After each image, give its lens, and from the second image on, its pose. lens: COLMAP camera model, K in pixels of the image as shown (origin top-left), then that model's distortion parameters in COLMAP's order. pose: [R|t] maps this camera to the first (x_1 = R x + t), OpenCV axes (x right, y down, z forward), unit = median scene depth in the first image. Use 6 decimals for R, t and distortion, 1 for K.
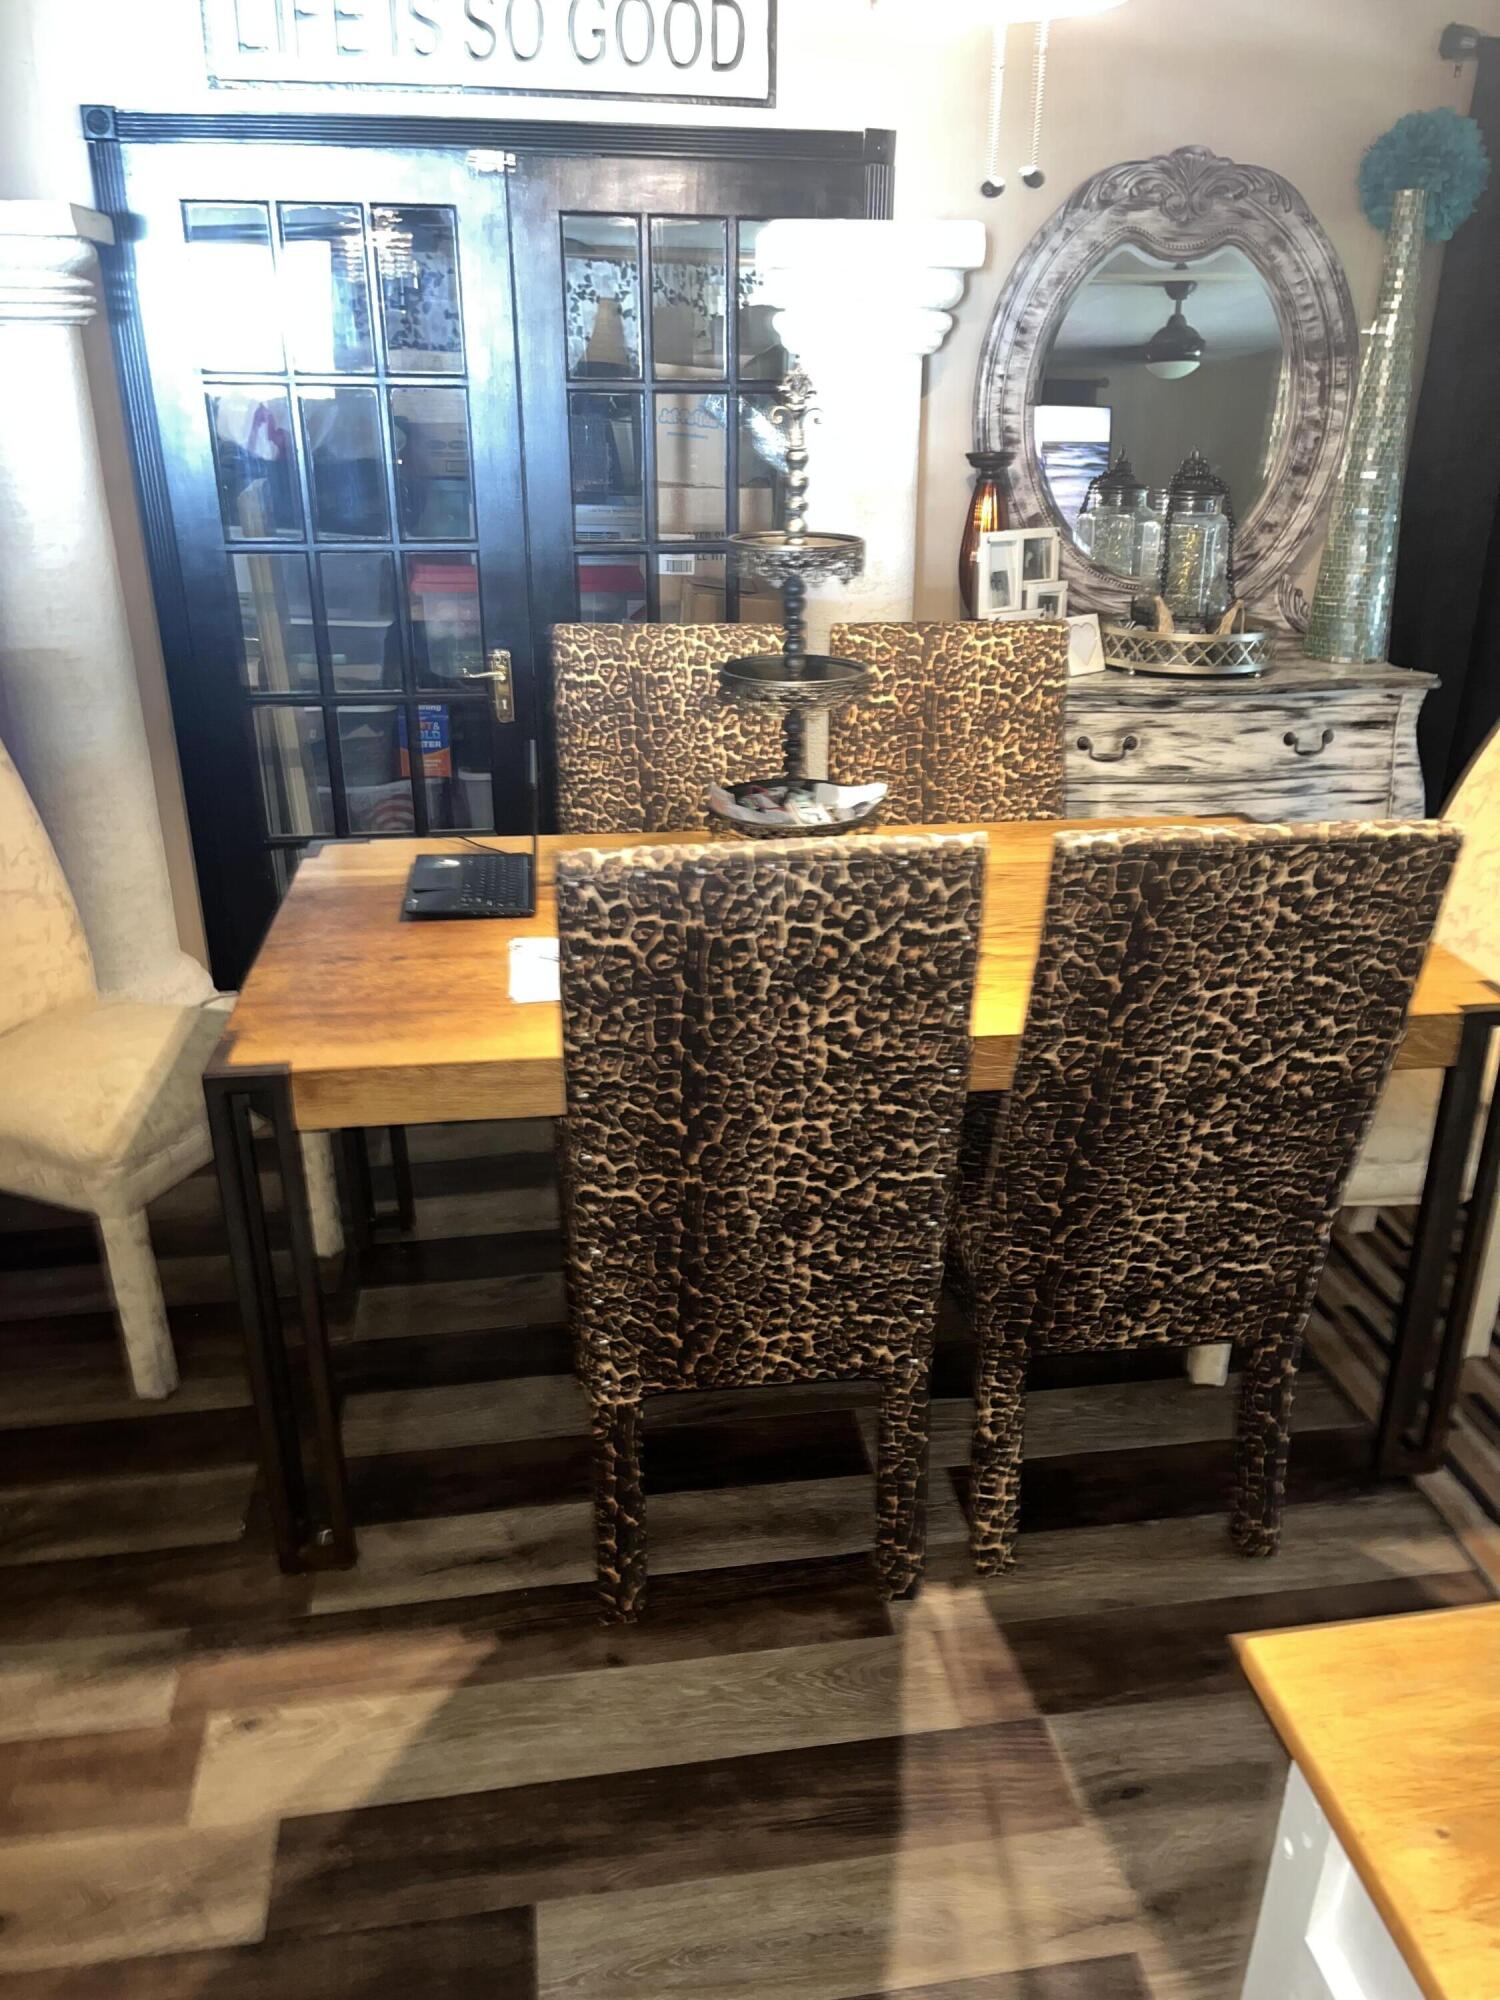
lens RADIAL K [[1508.7, 0, 775.4], [0, 1508.7, 1009.8], [0, 0, 1]] dist [0.067915, -0.095950]
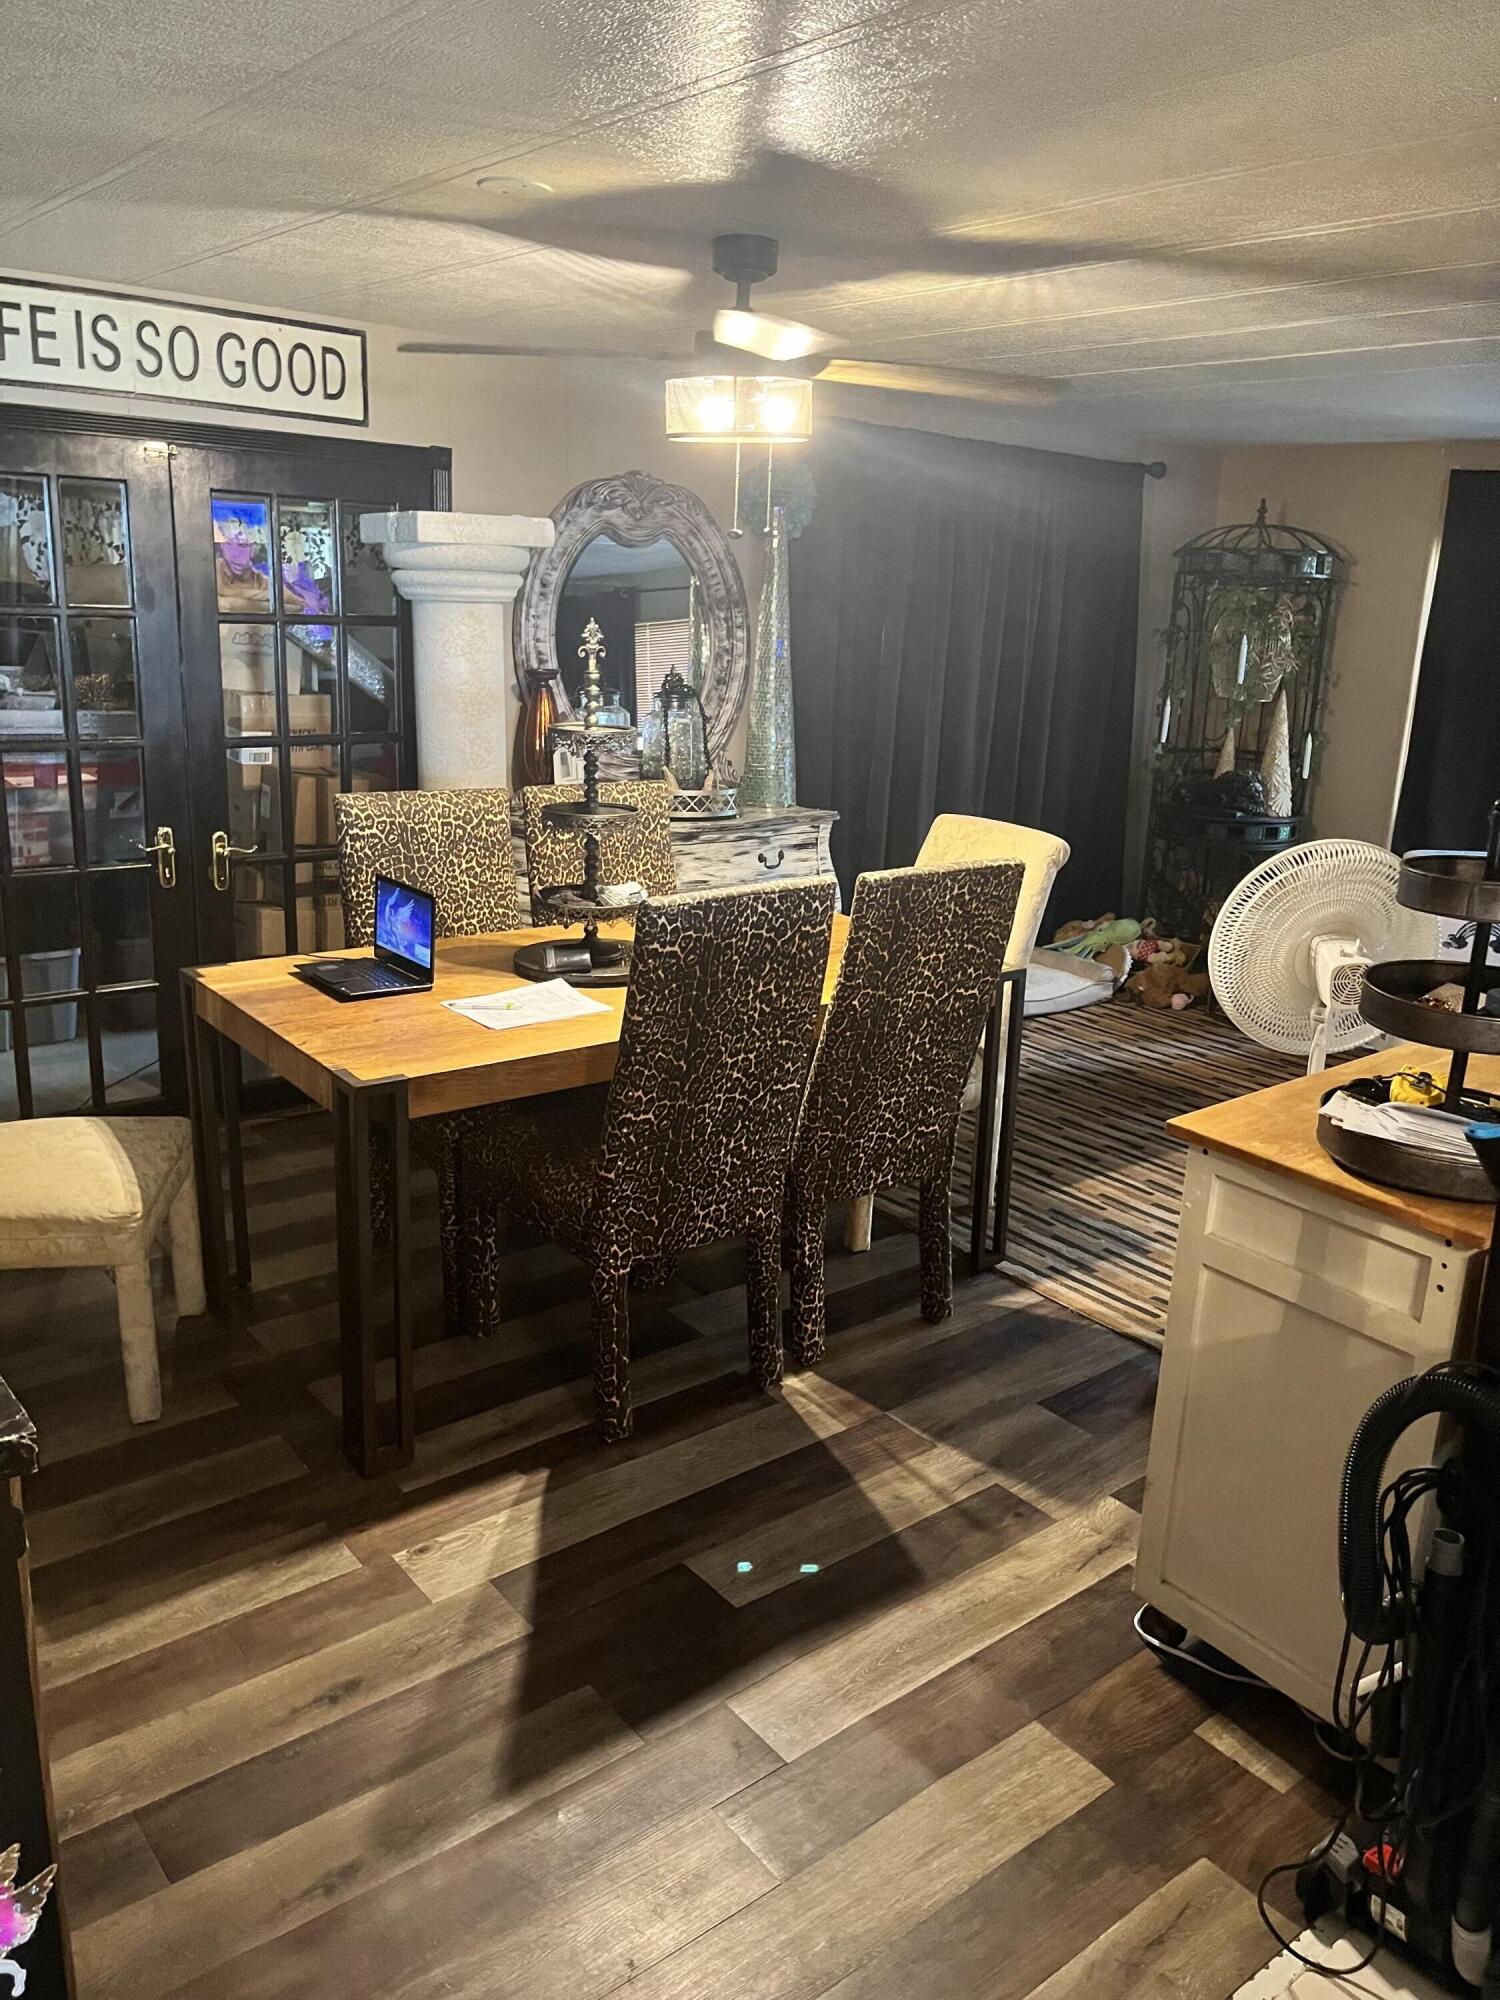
lens RADIAL K [[1508.7, 0, 759.8], [0, 1508.7, 991.5], [0, 0, 1]] dist [0.067915, -0.095950]
pose [[0.865722, -0.105761, 0.489224, -0.476359], [0.170355, 0.981327, -0.089314, 0.095722], [-0.470643, 0.160663, 0.867573, -0.297060]]
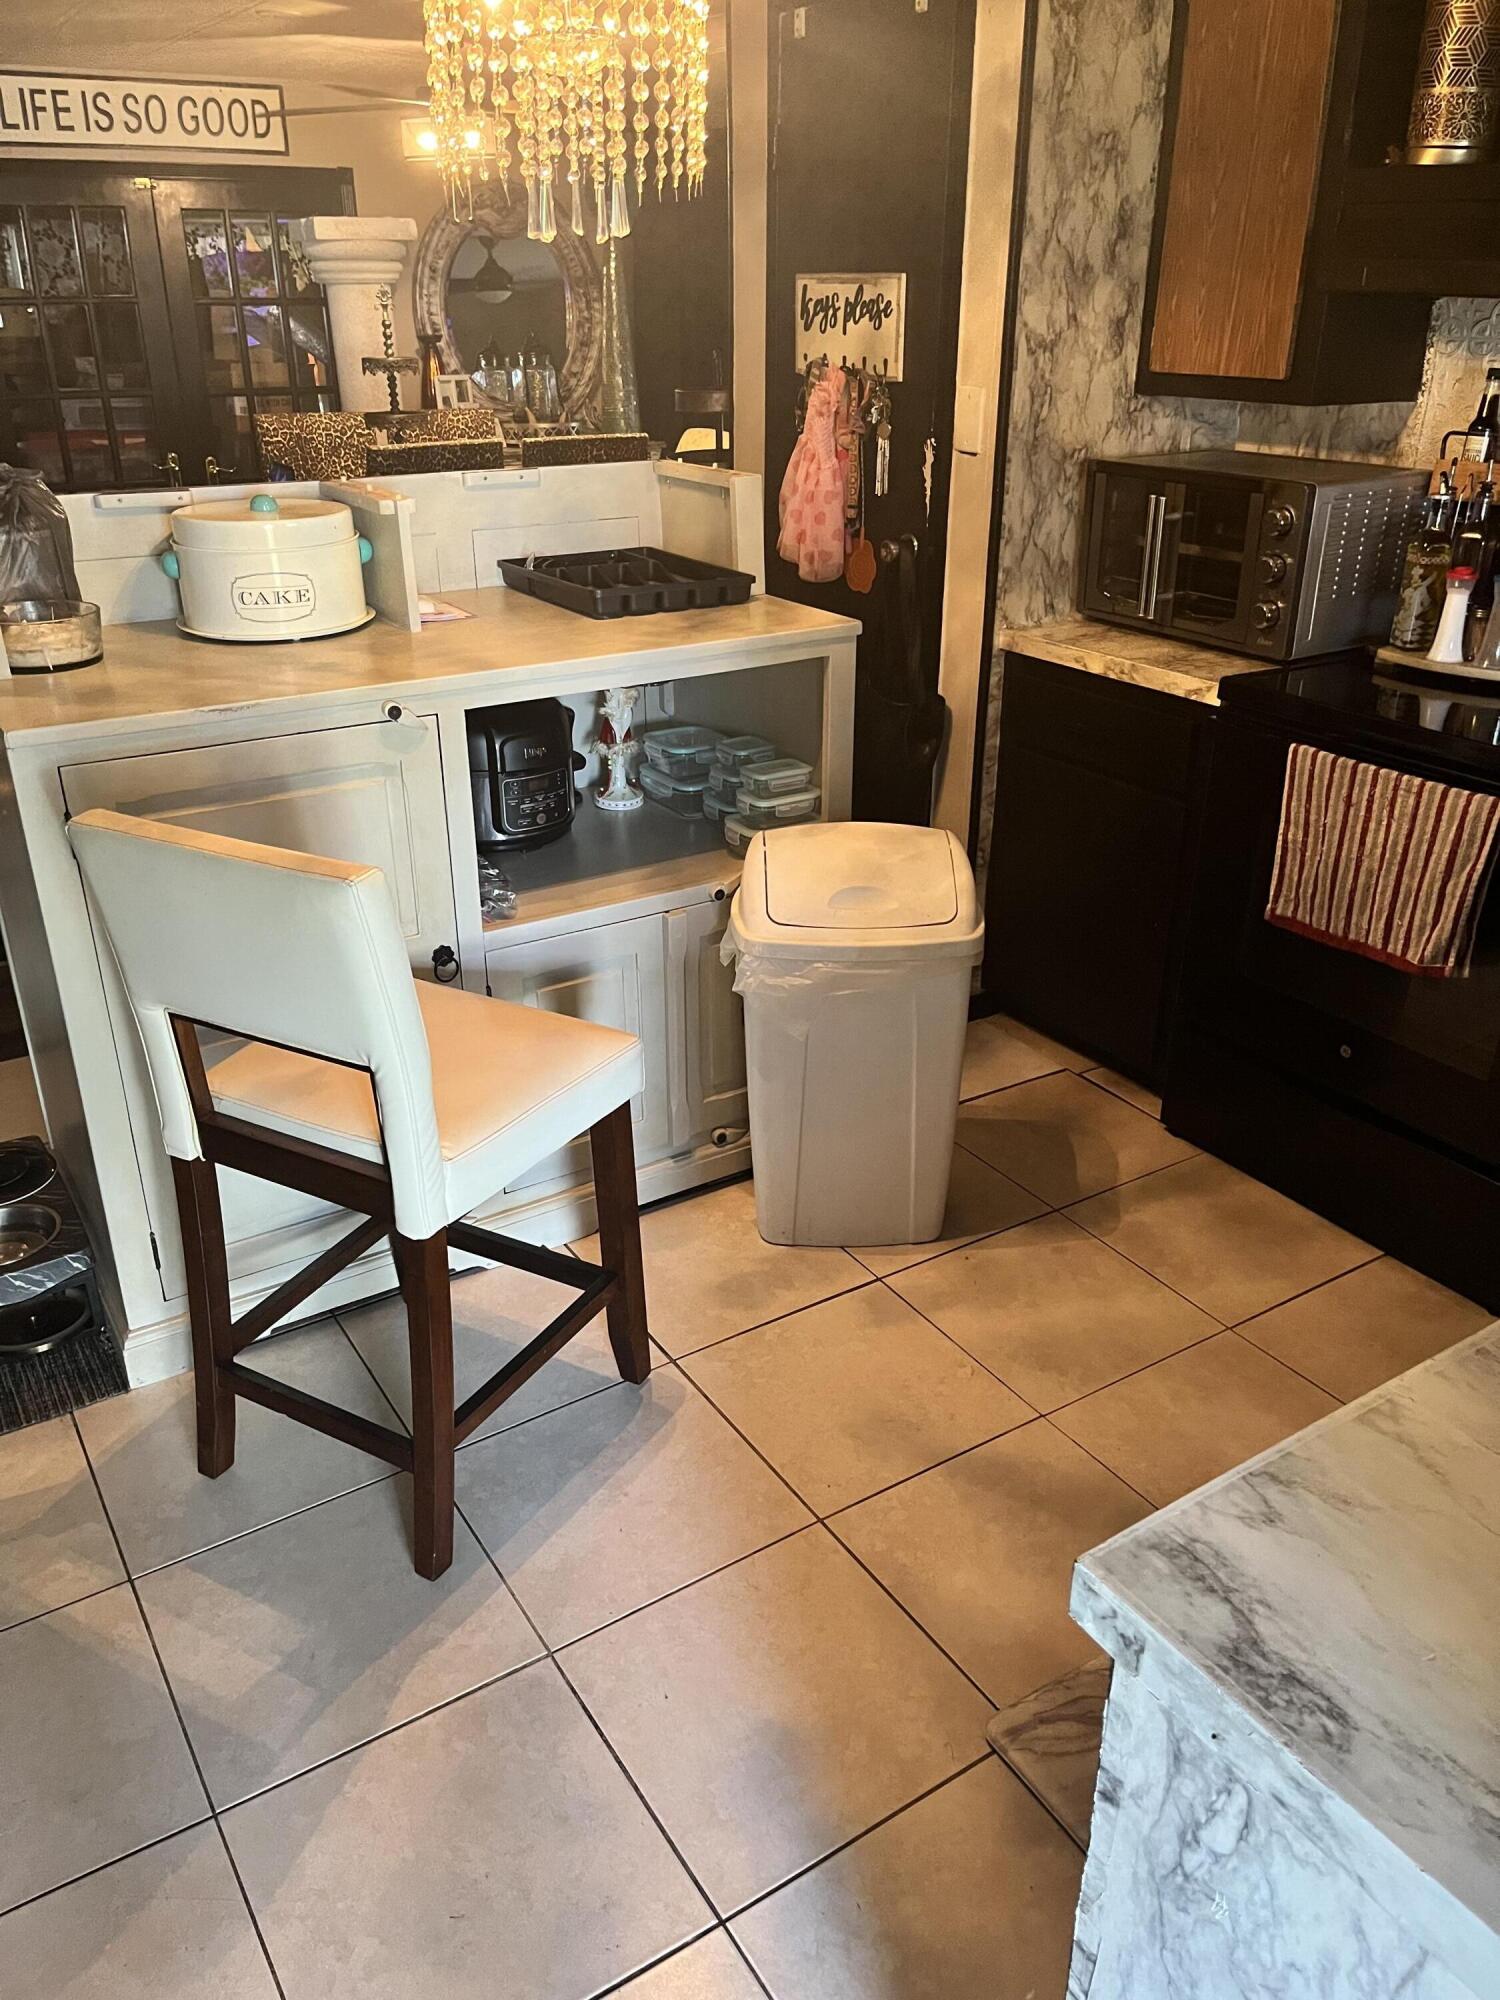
lens RADIAL K [[1508.7, 0, 767.0], [0, 1508.7, 1015.2], [0, 0, 1]] dist [0.067915, -0.095950]
pose [[0.915596, -0.180602, 0.359259, -0.390108], [0.166587, 0.983548, 0.069877, 0.515769], [-0.365968, -0.004131, 0.930618, -1.185503]]
